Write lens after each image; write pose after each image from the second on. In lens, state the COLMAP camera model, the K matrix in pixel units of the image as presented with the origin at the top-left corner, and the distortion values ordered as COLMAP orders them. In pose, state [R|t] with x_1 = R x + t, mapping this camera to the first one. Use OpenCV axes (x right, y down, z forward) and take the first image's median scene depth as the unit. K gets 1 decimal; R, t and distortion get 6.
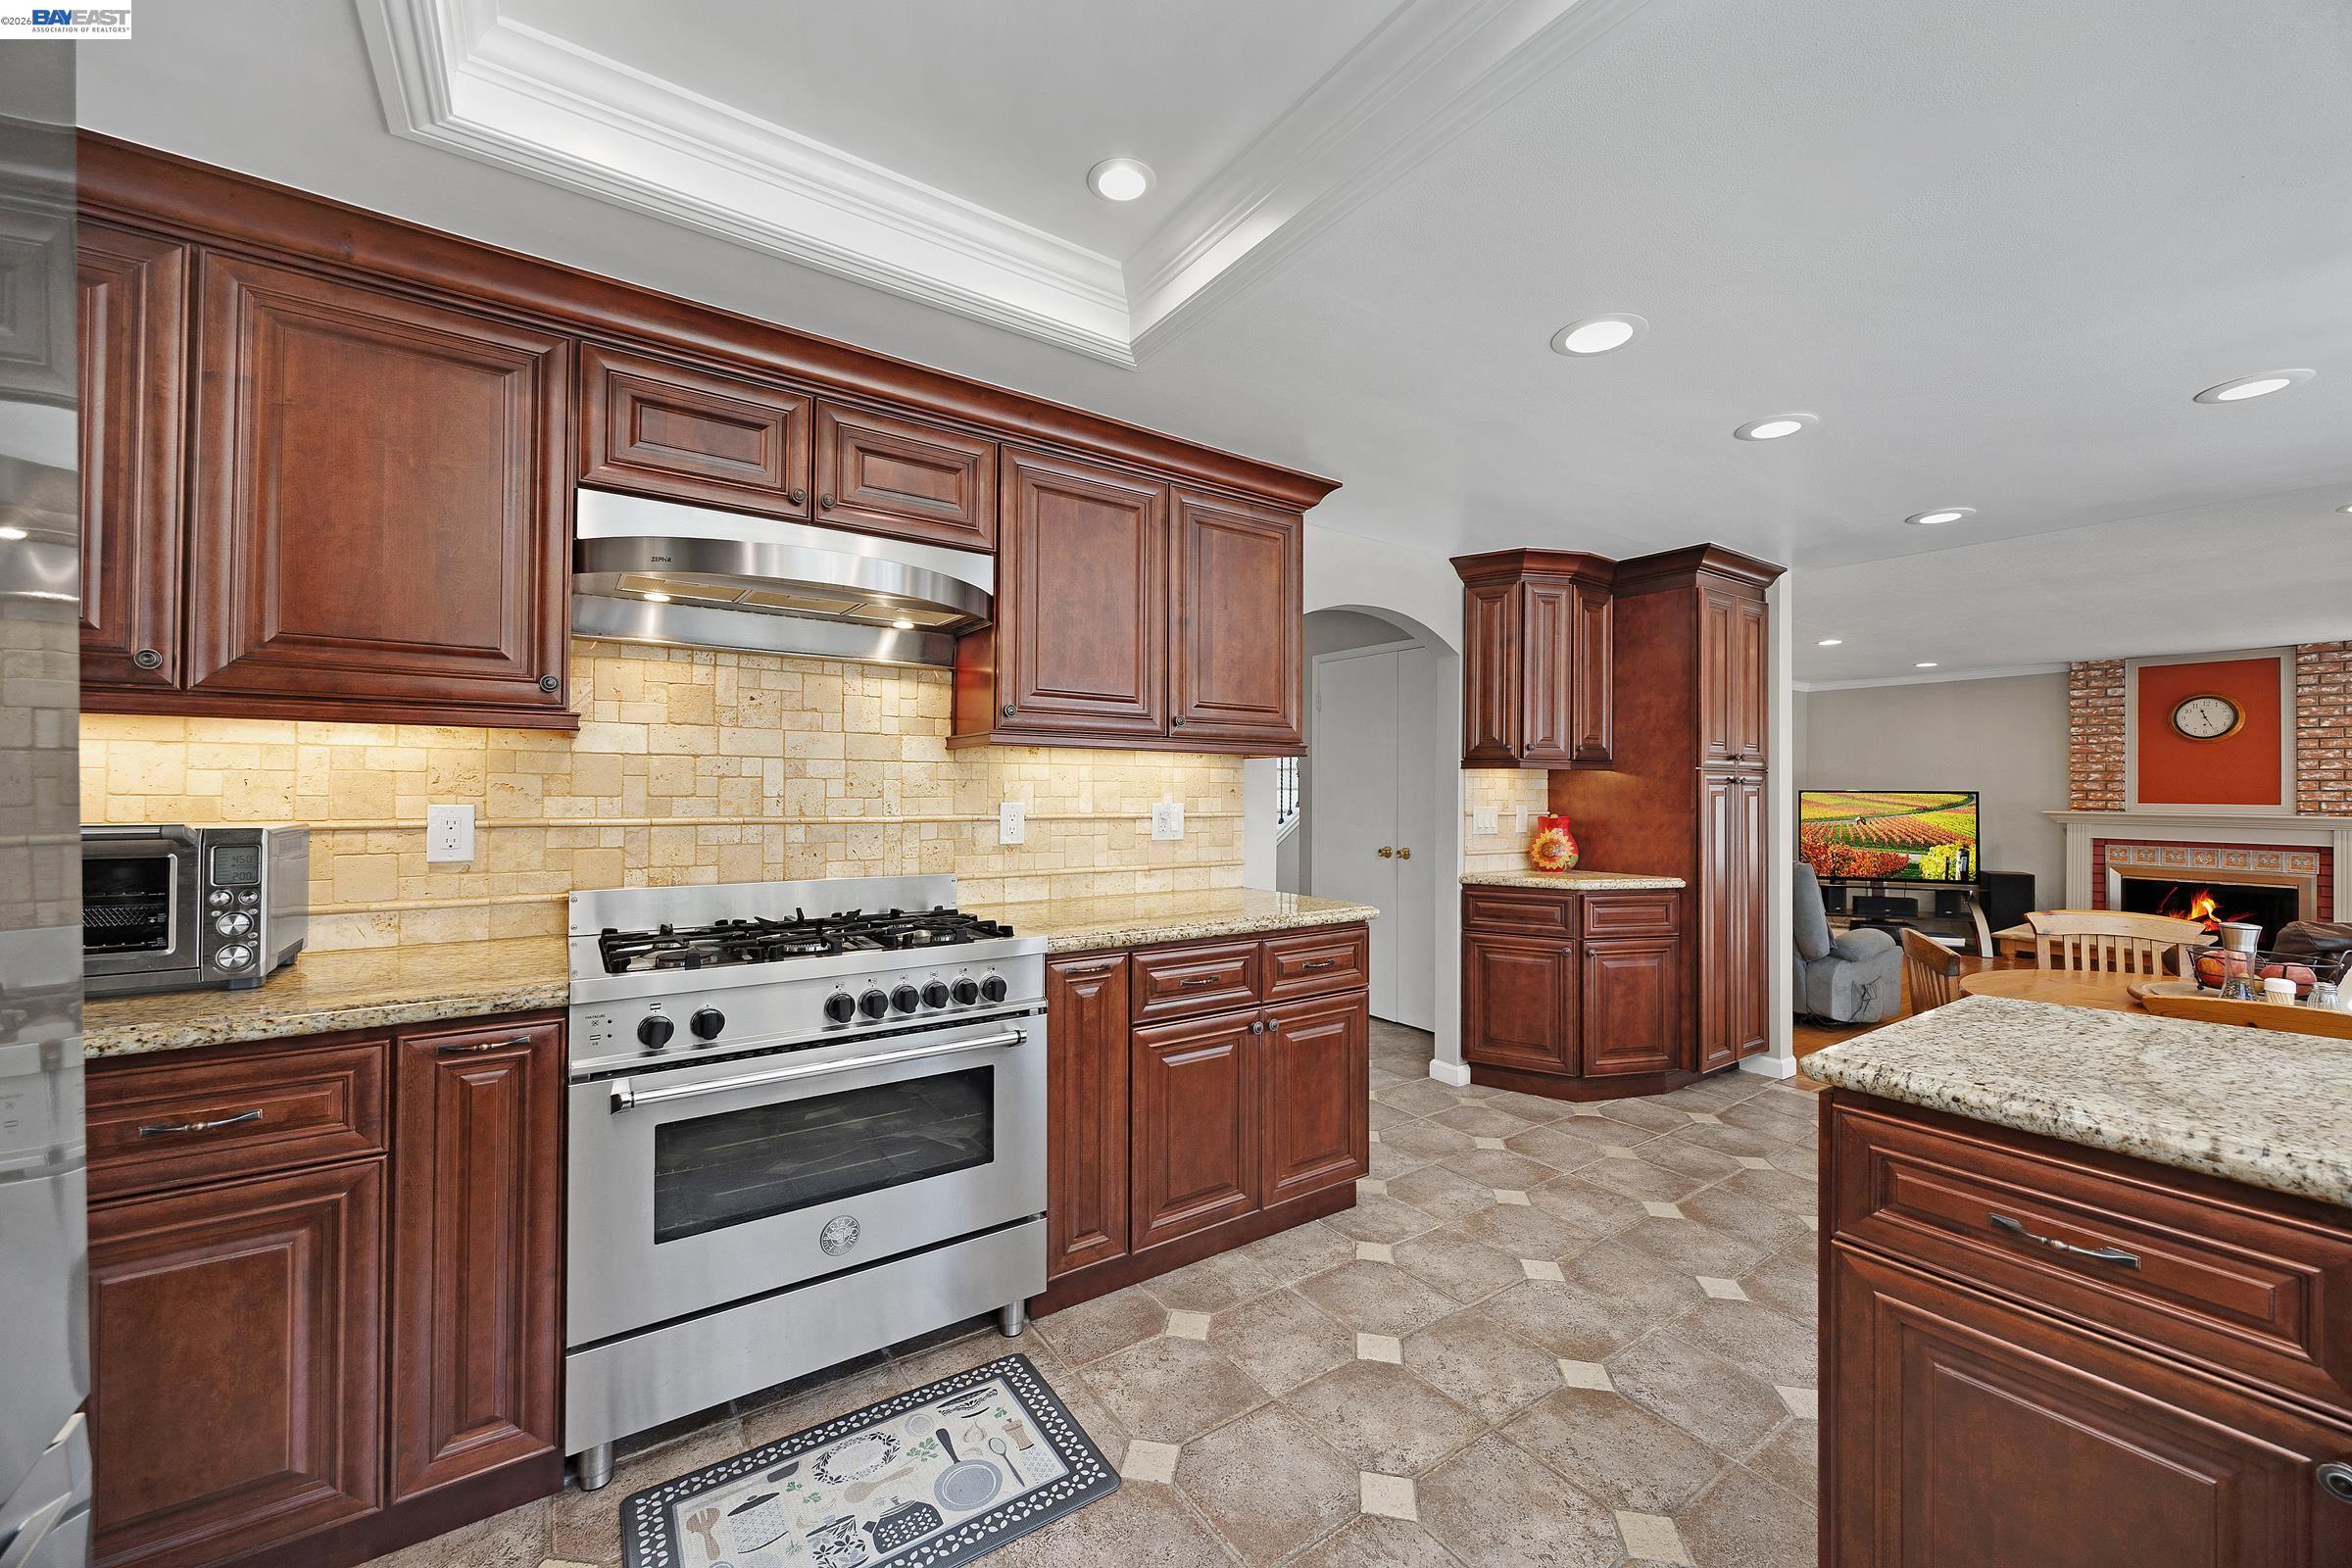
lens RADIAL K [[906.9, 0, 1186.7], [0, 906.9, 784.5], [0, 0, 1]] dist [0.001519, 0.000361]
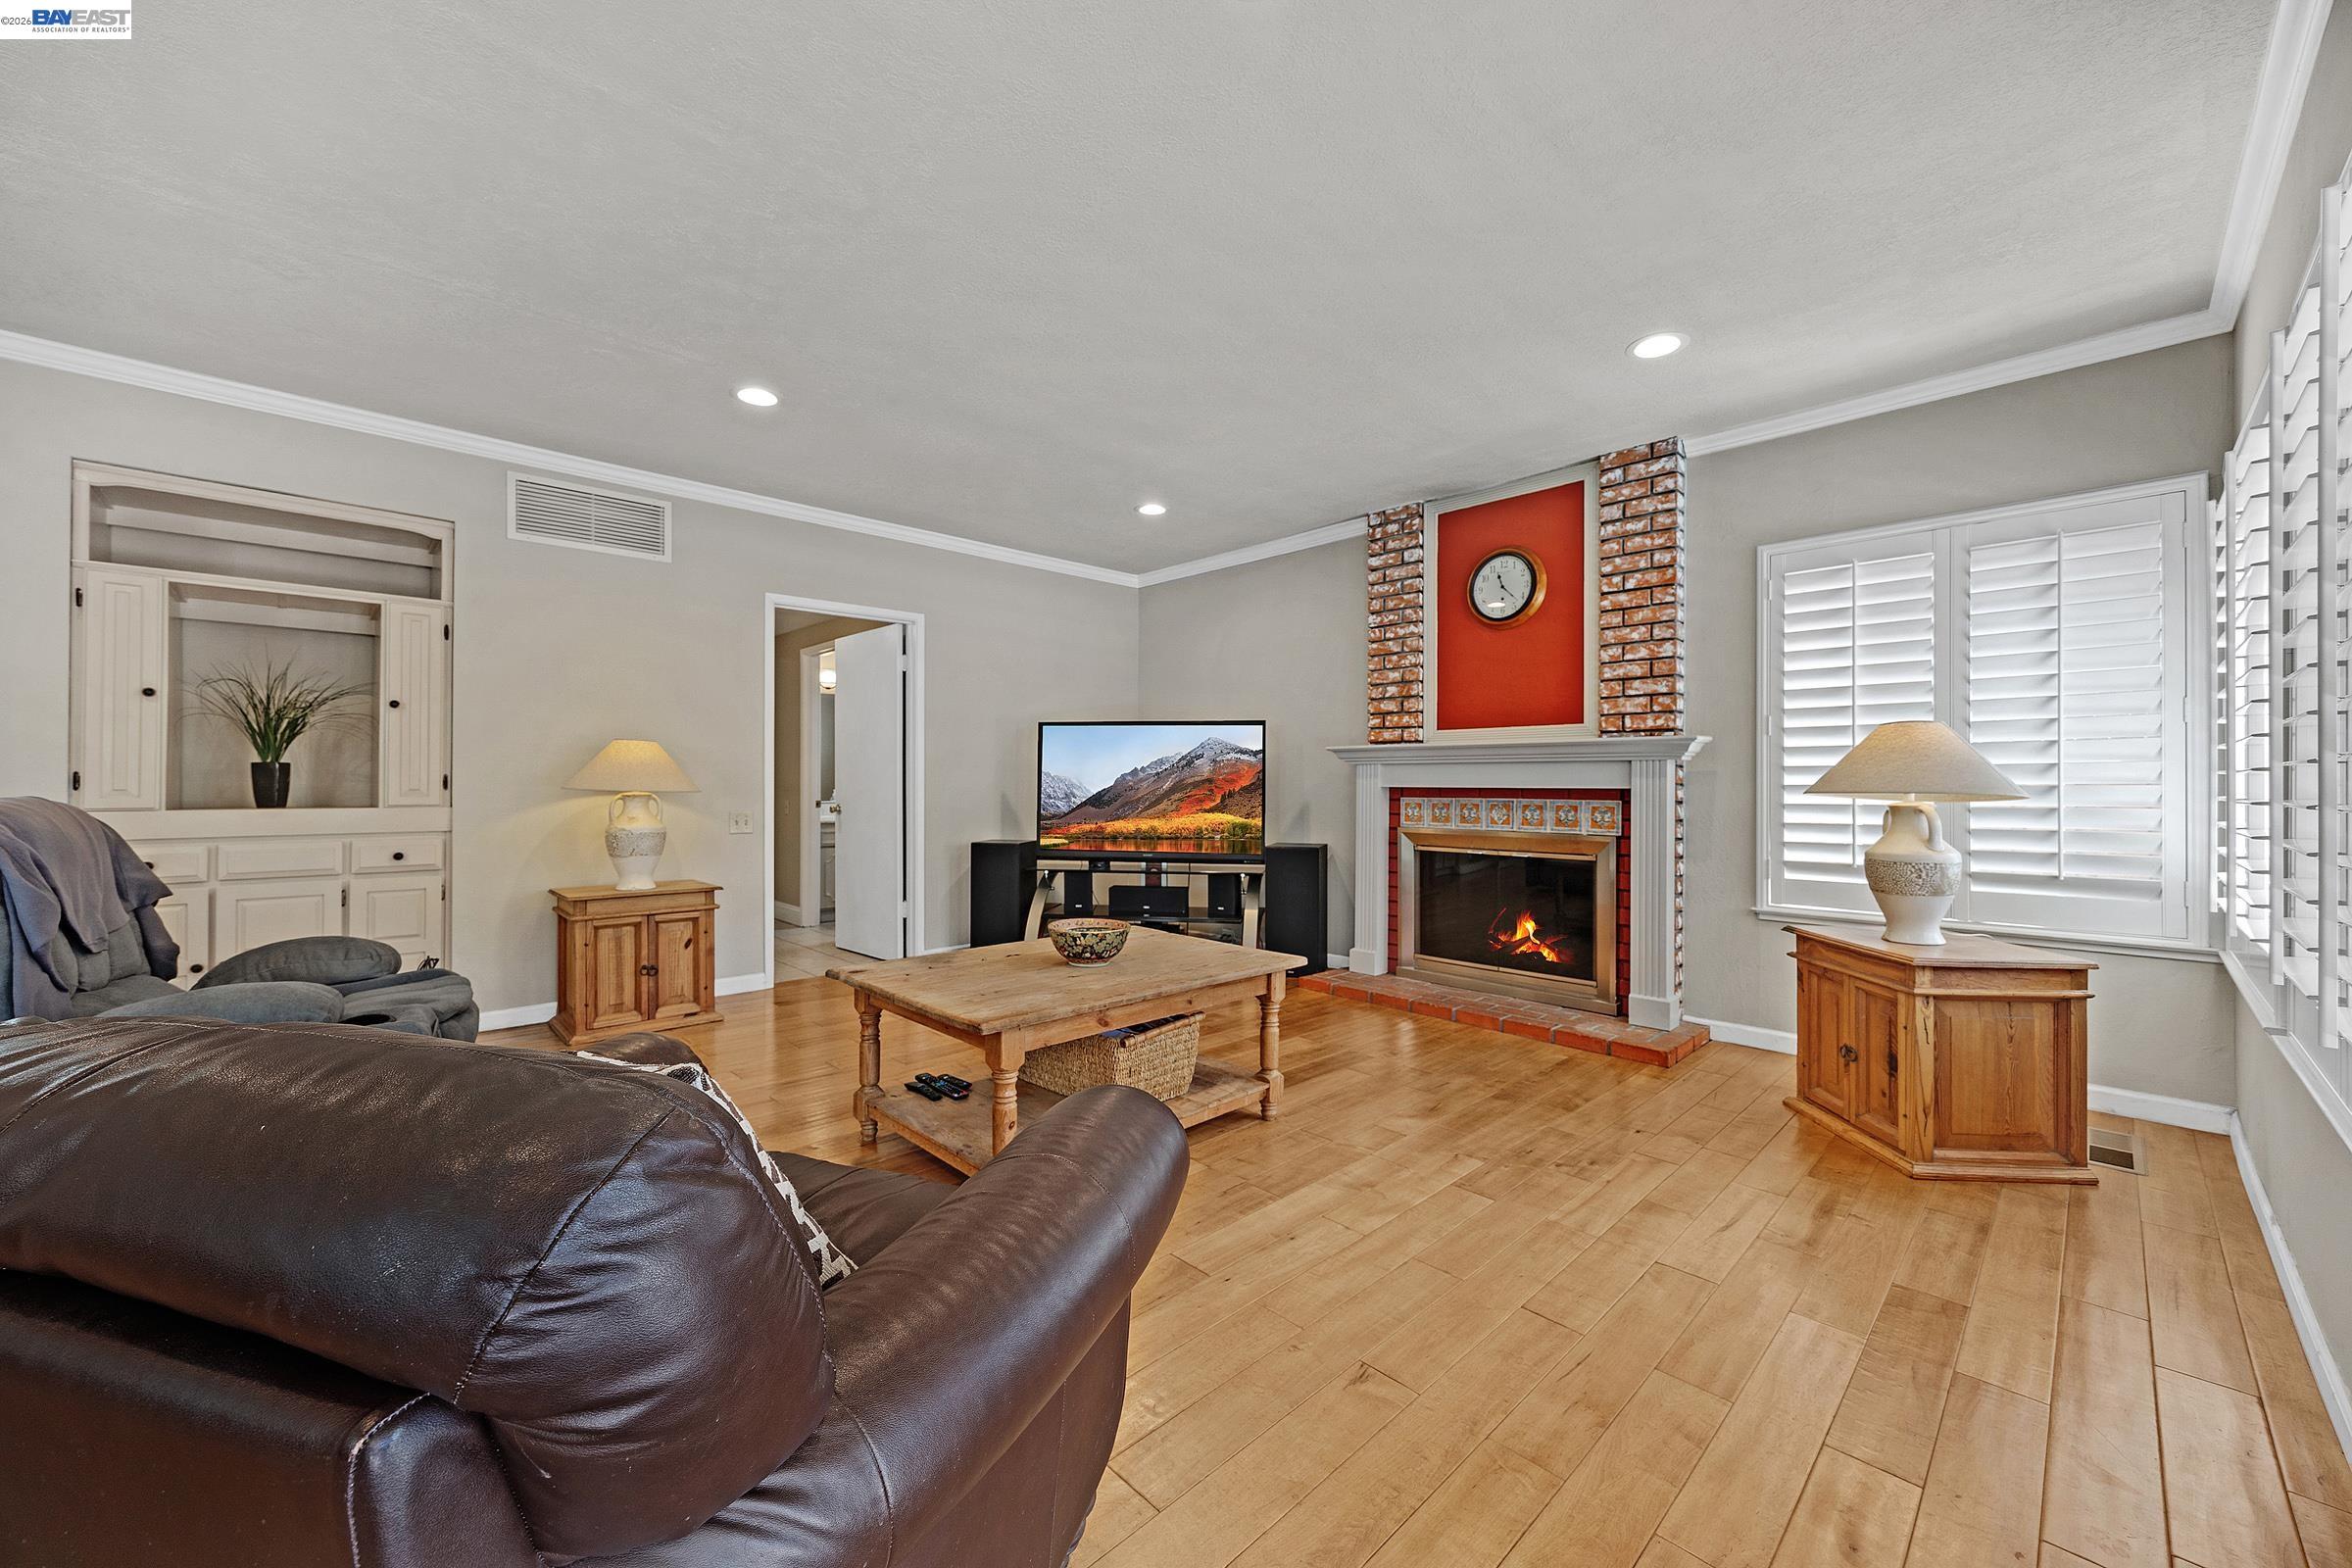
lens RADIAL K [[906.9, 0, 1170.2], [0, 906.9, 786.1], [0, 0, 1]] dist [0.001519, 0.000361]
pose [[0.988792, -0.001217, 0.149297, 0.769548], [0.000906, 0.999997, 0.002156, 0.057733], [-0.149299, -0.001997, 0.988790, 0.405609]]
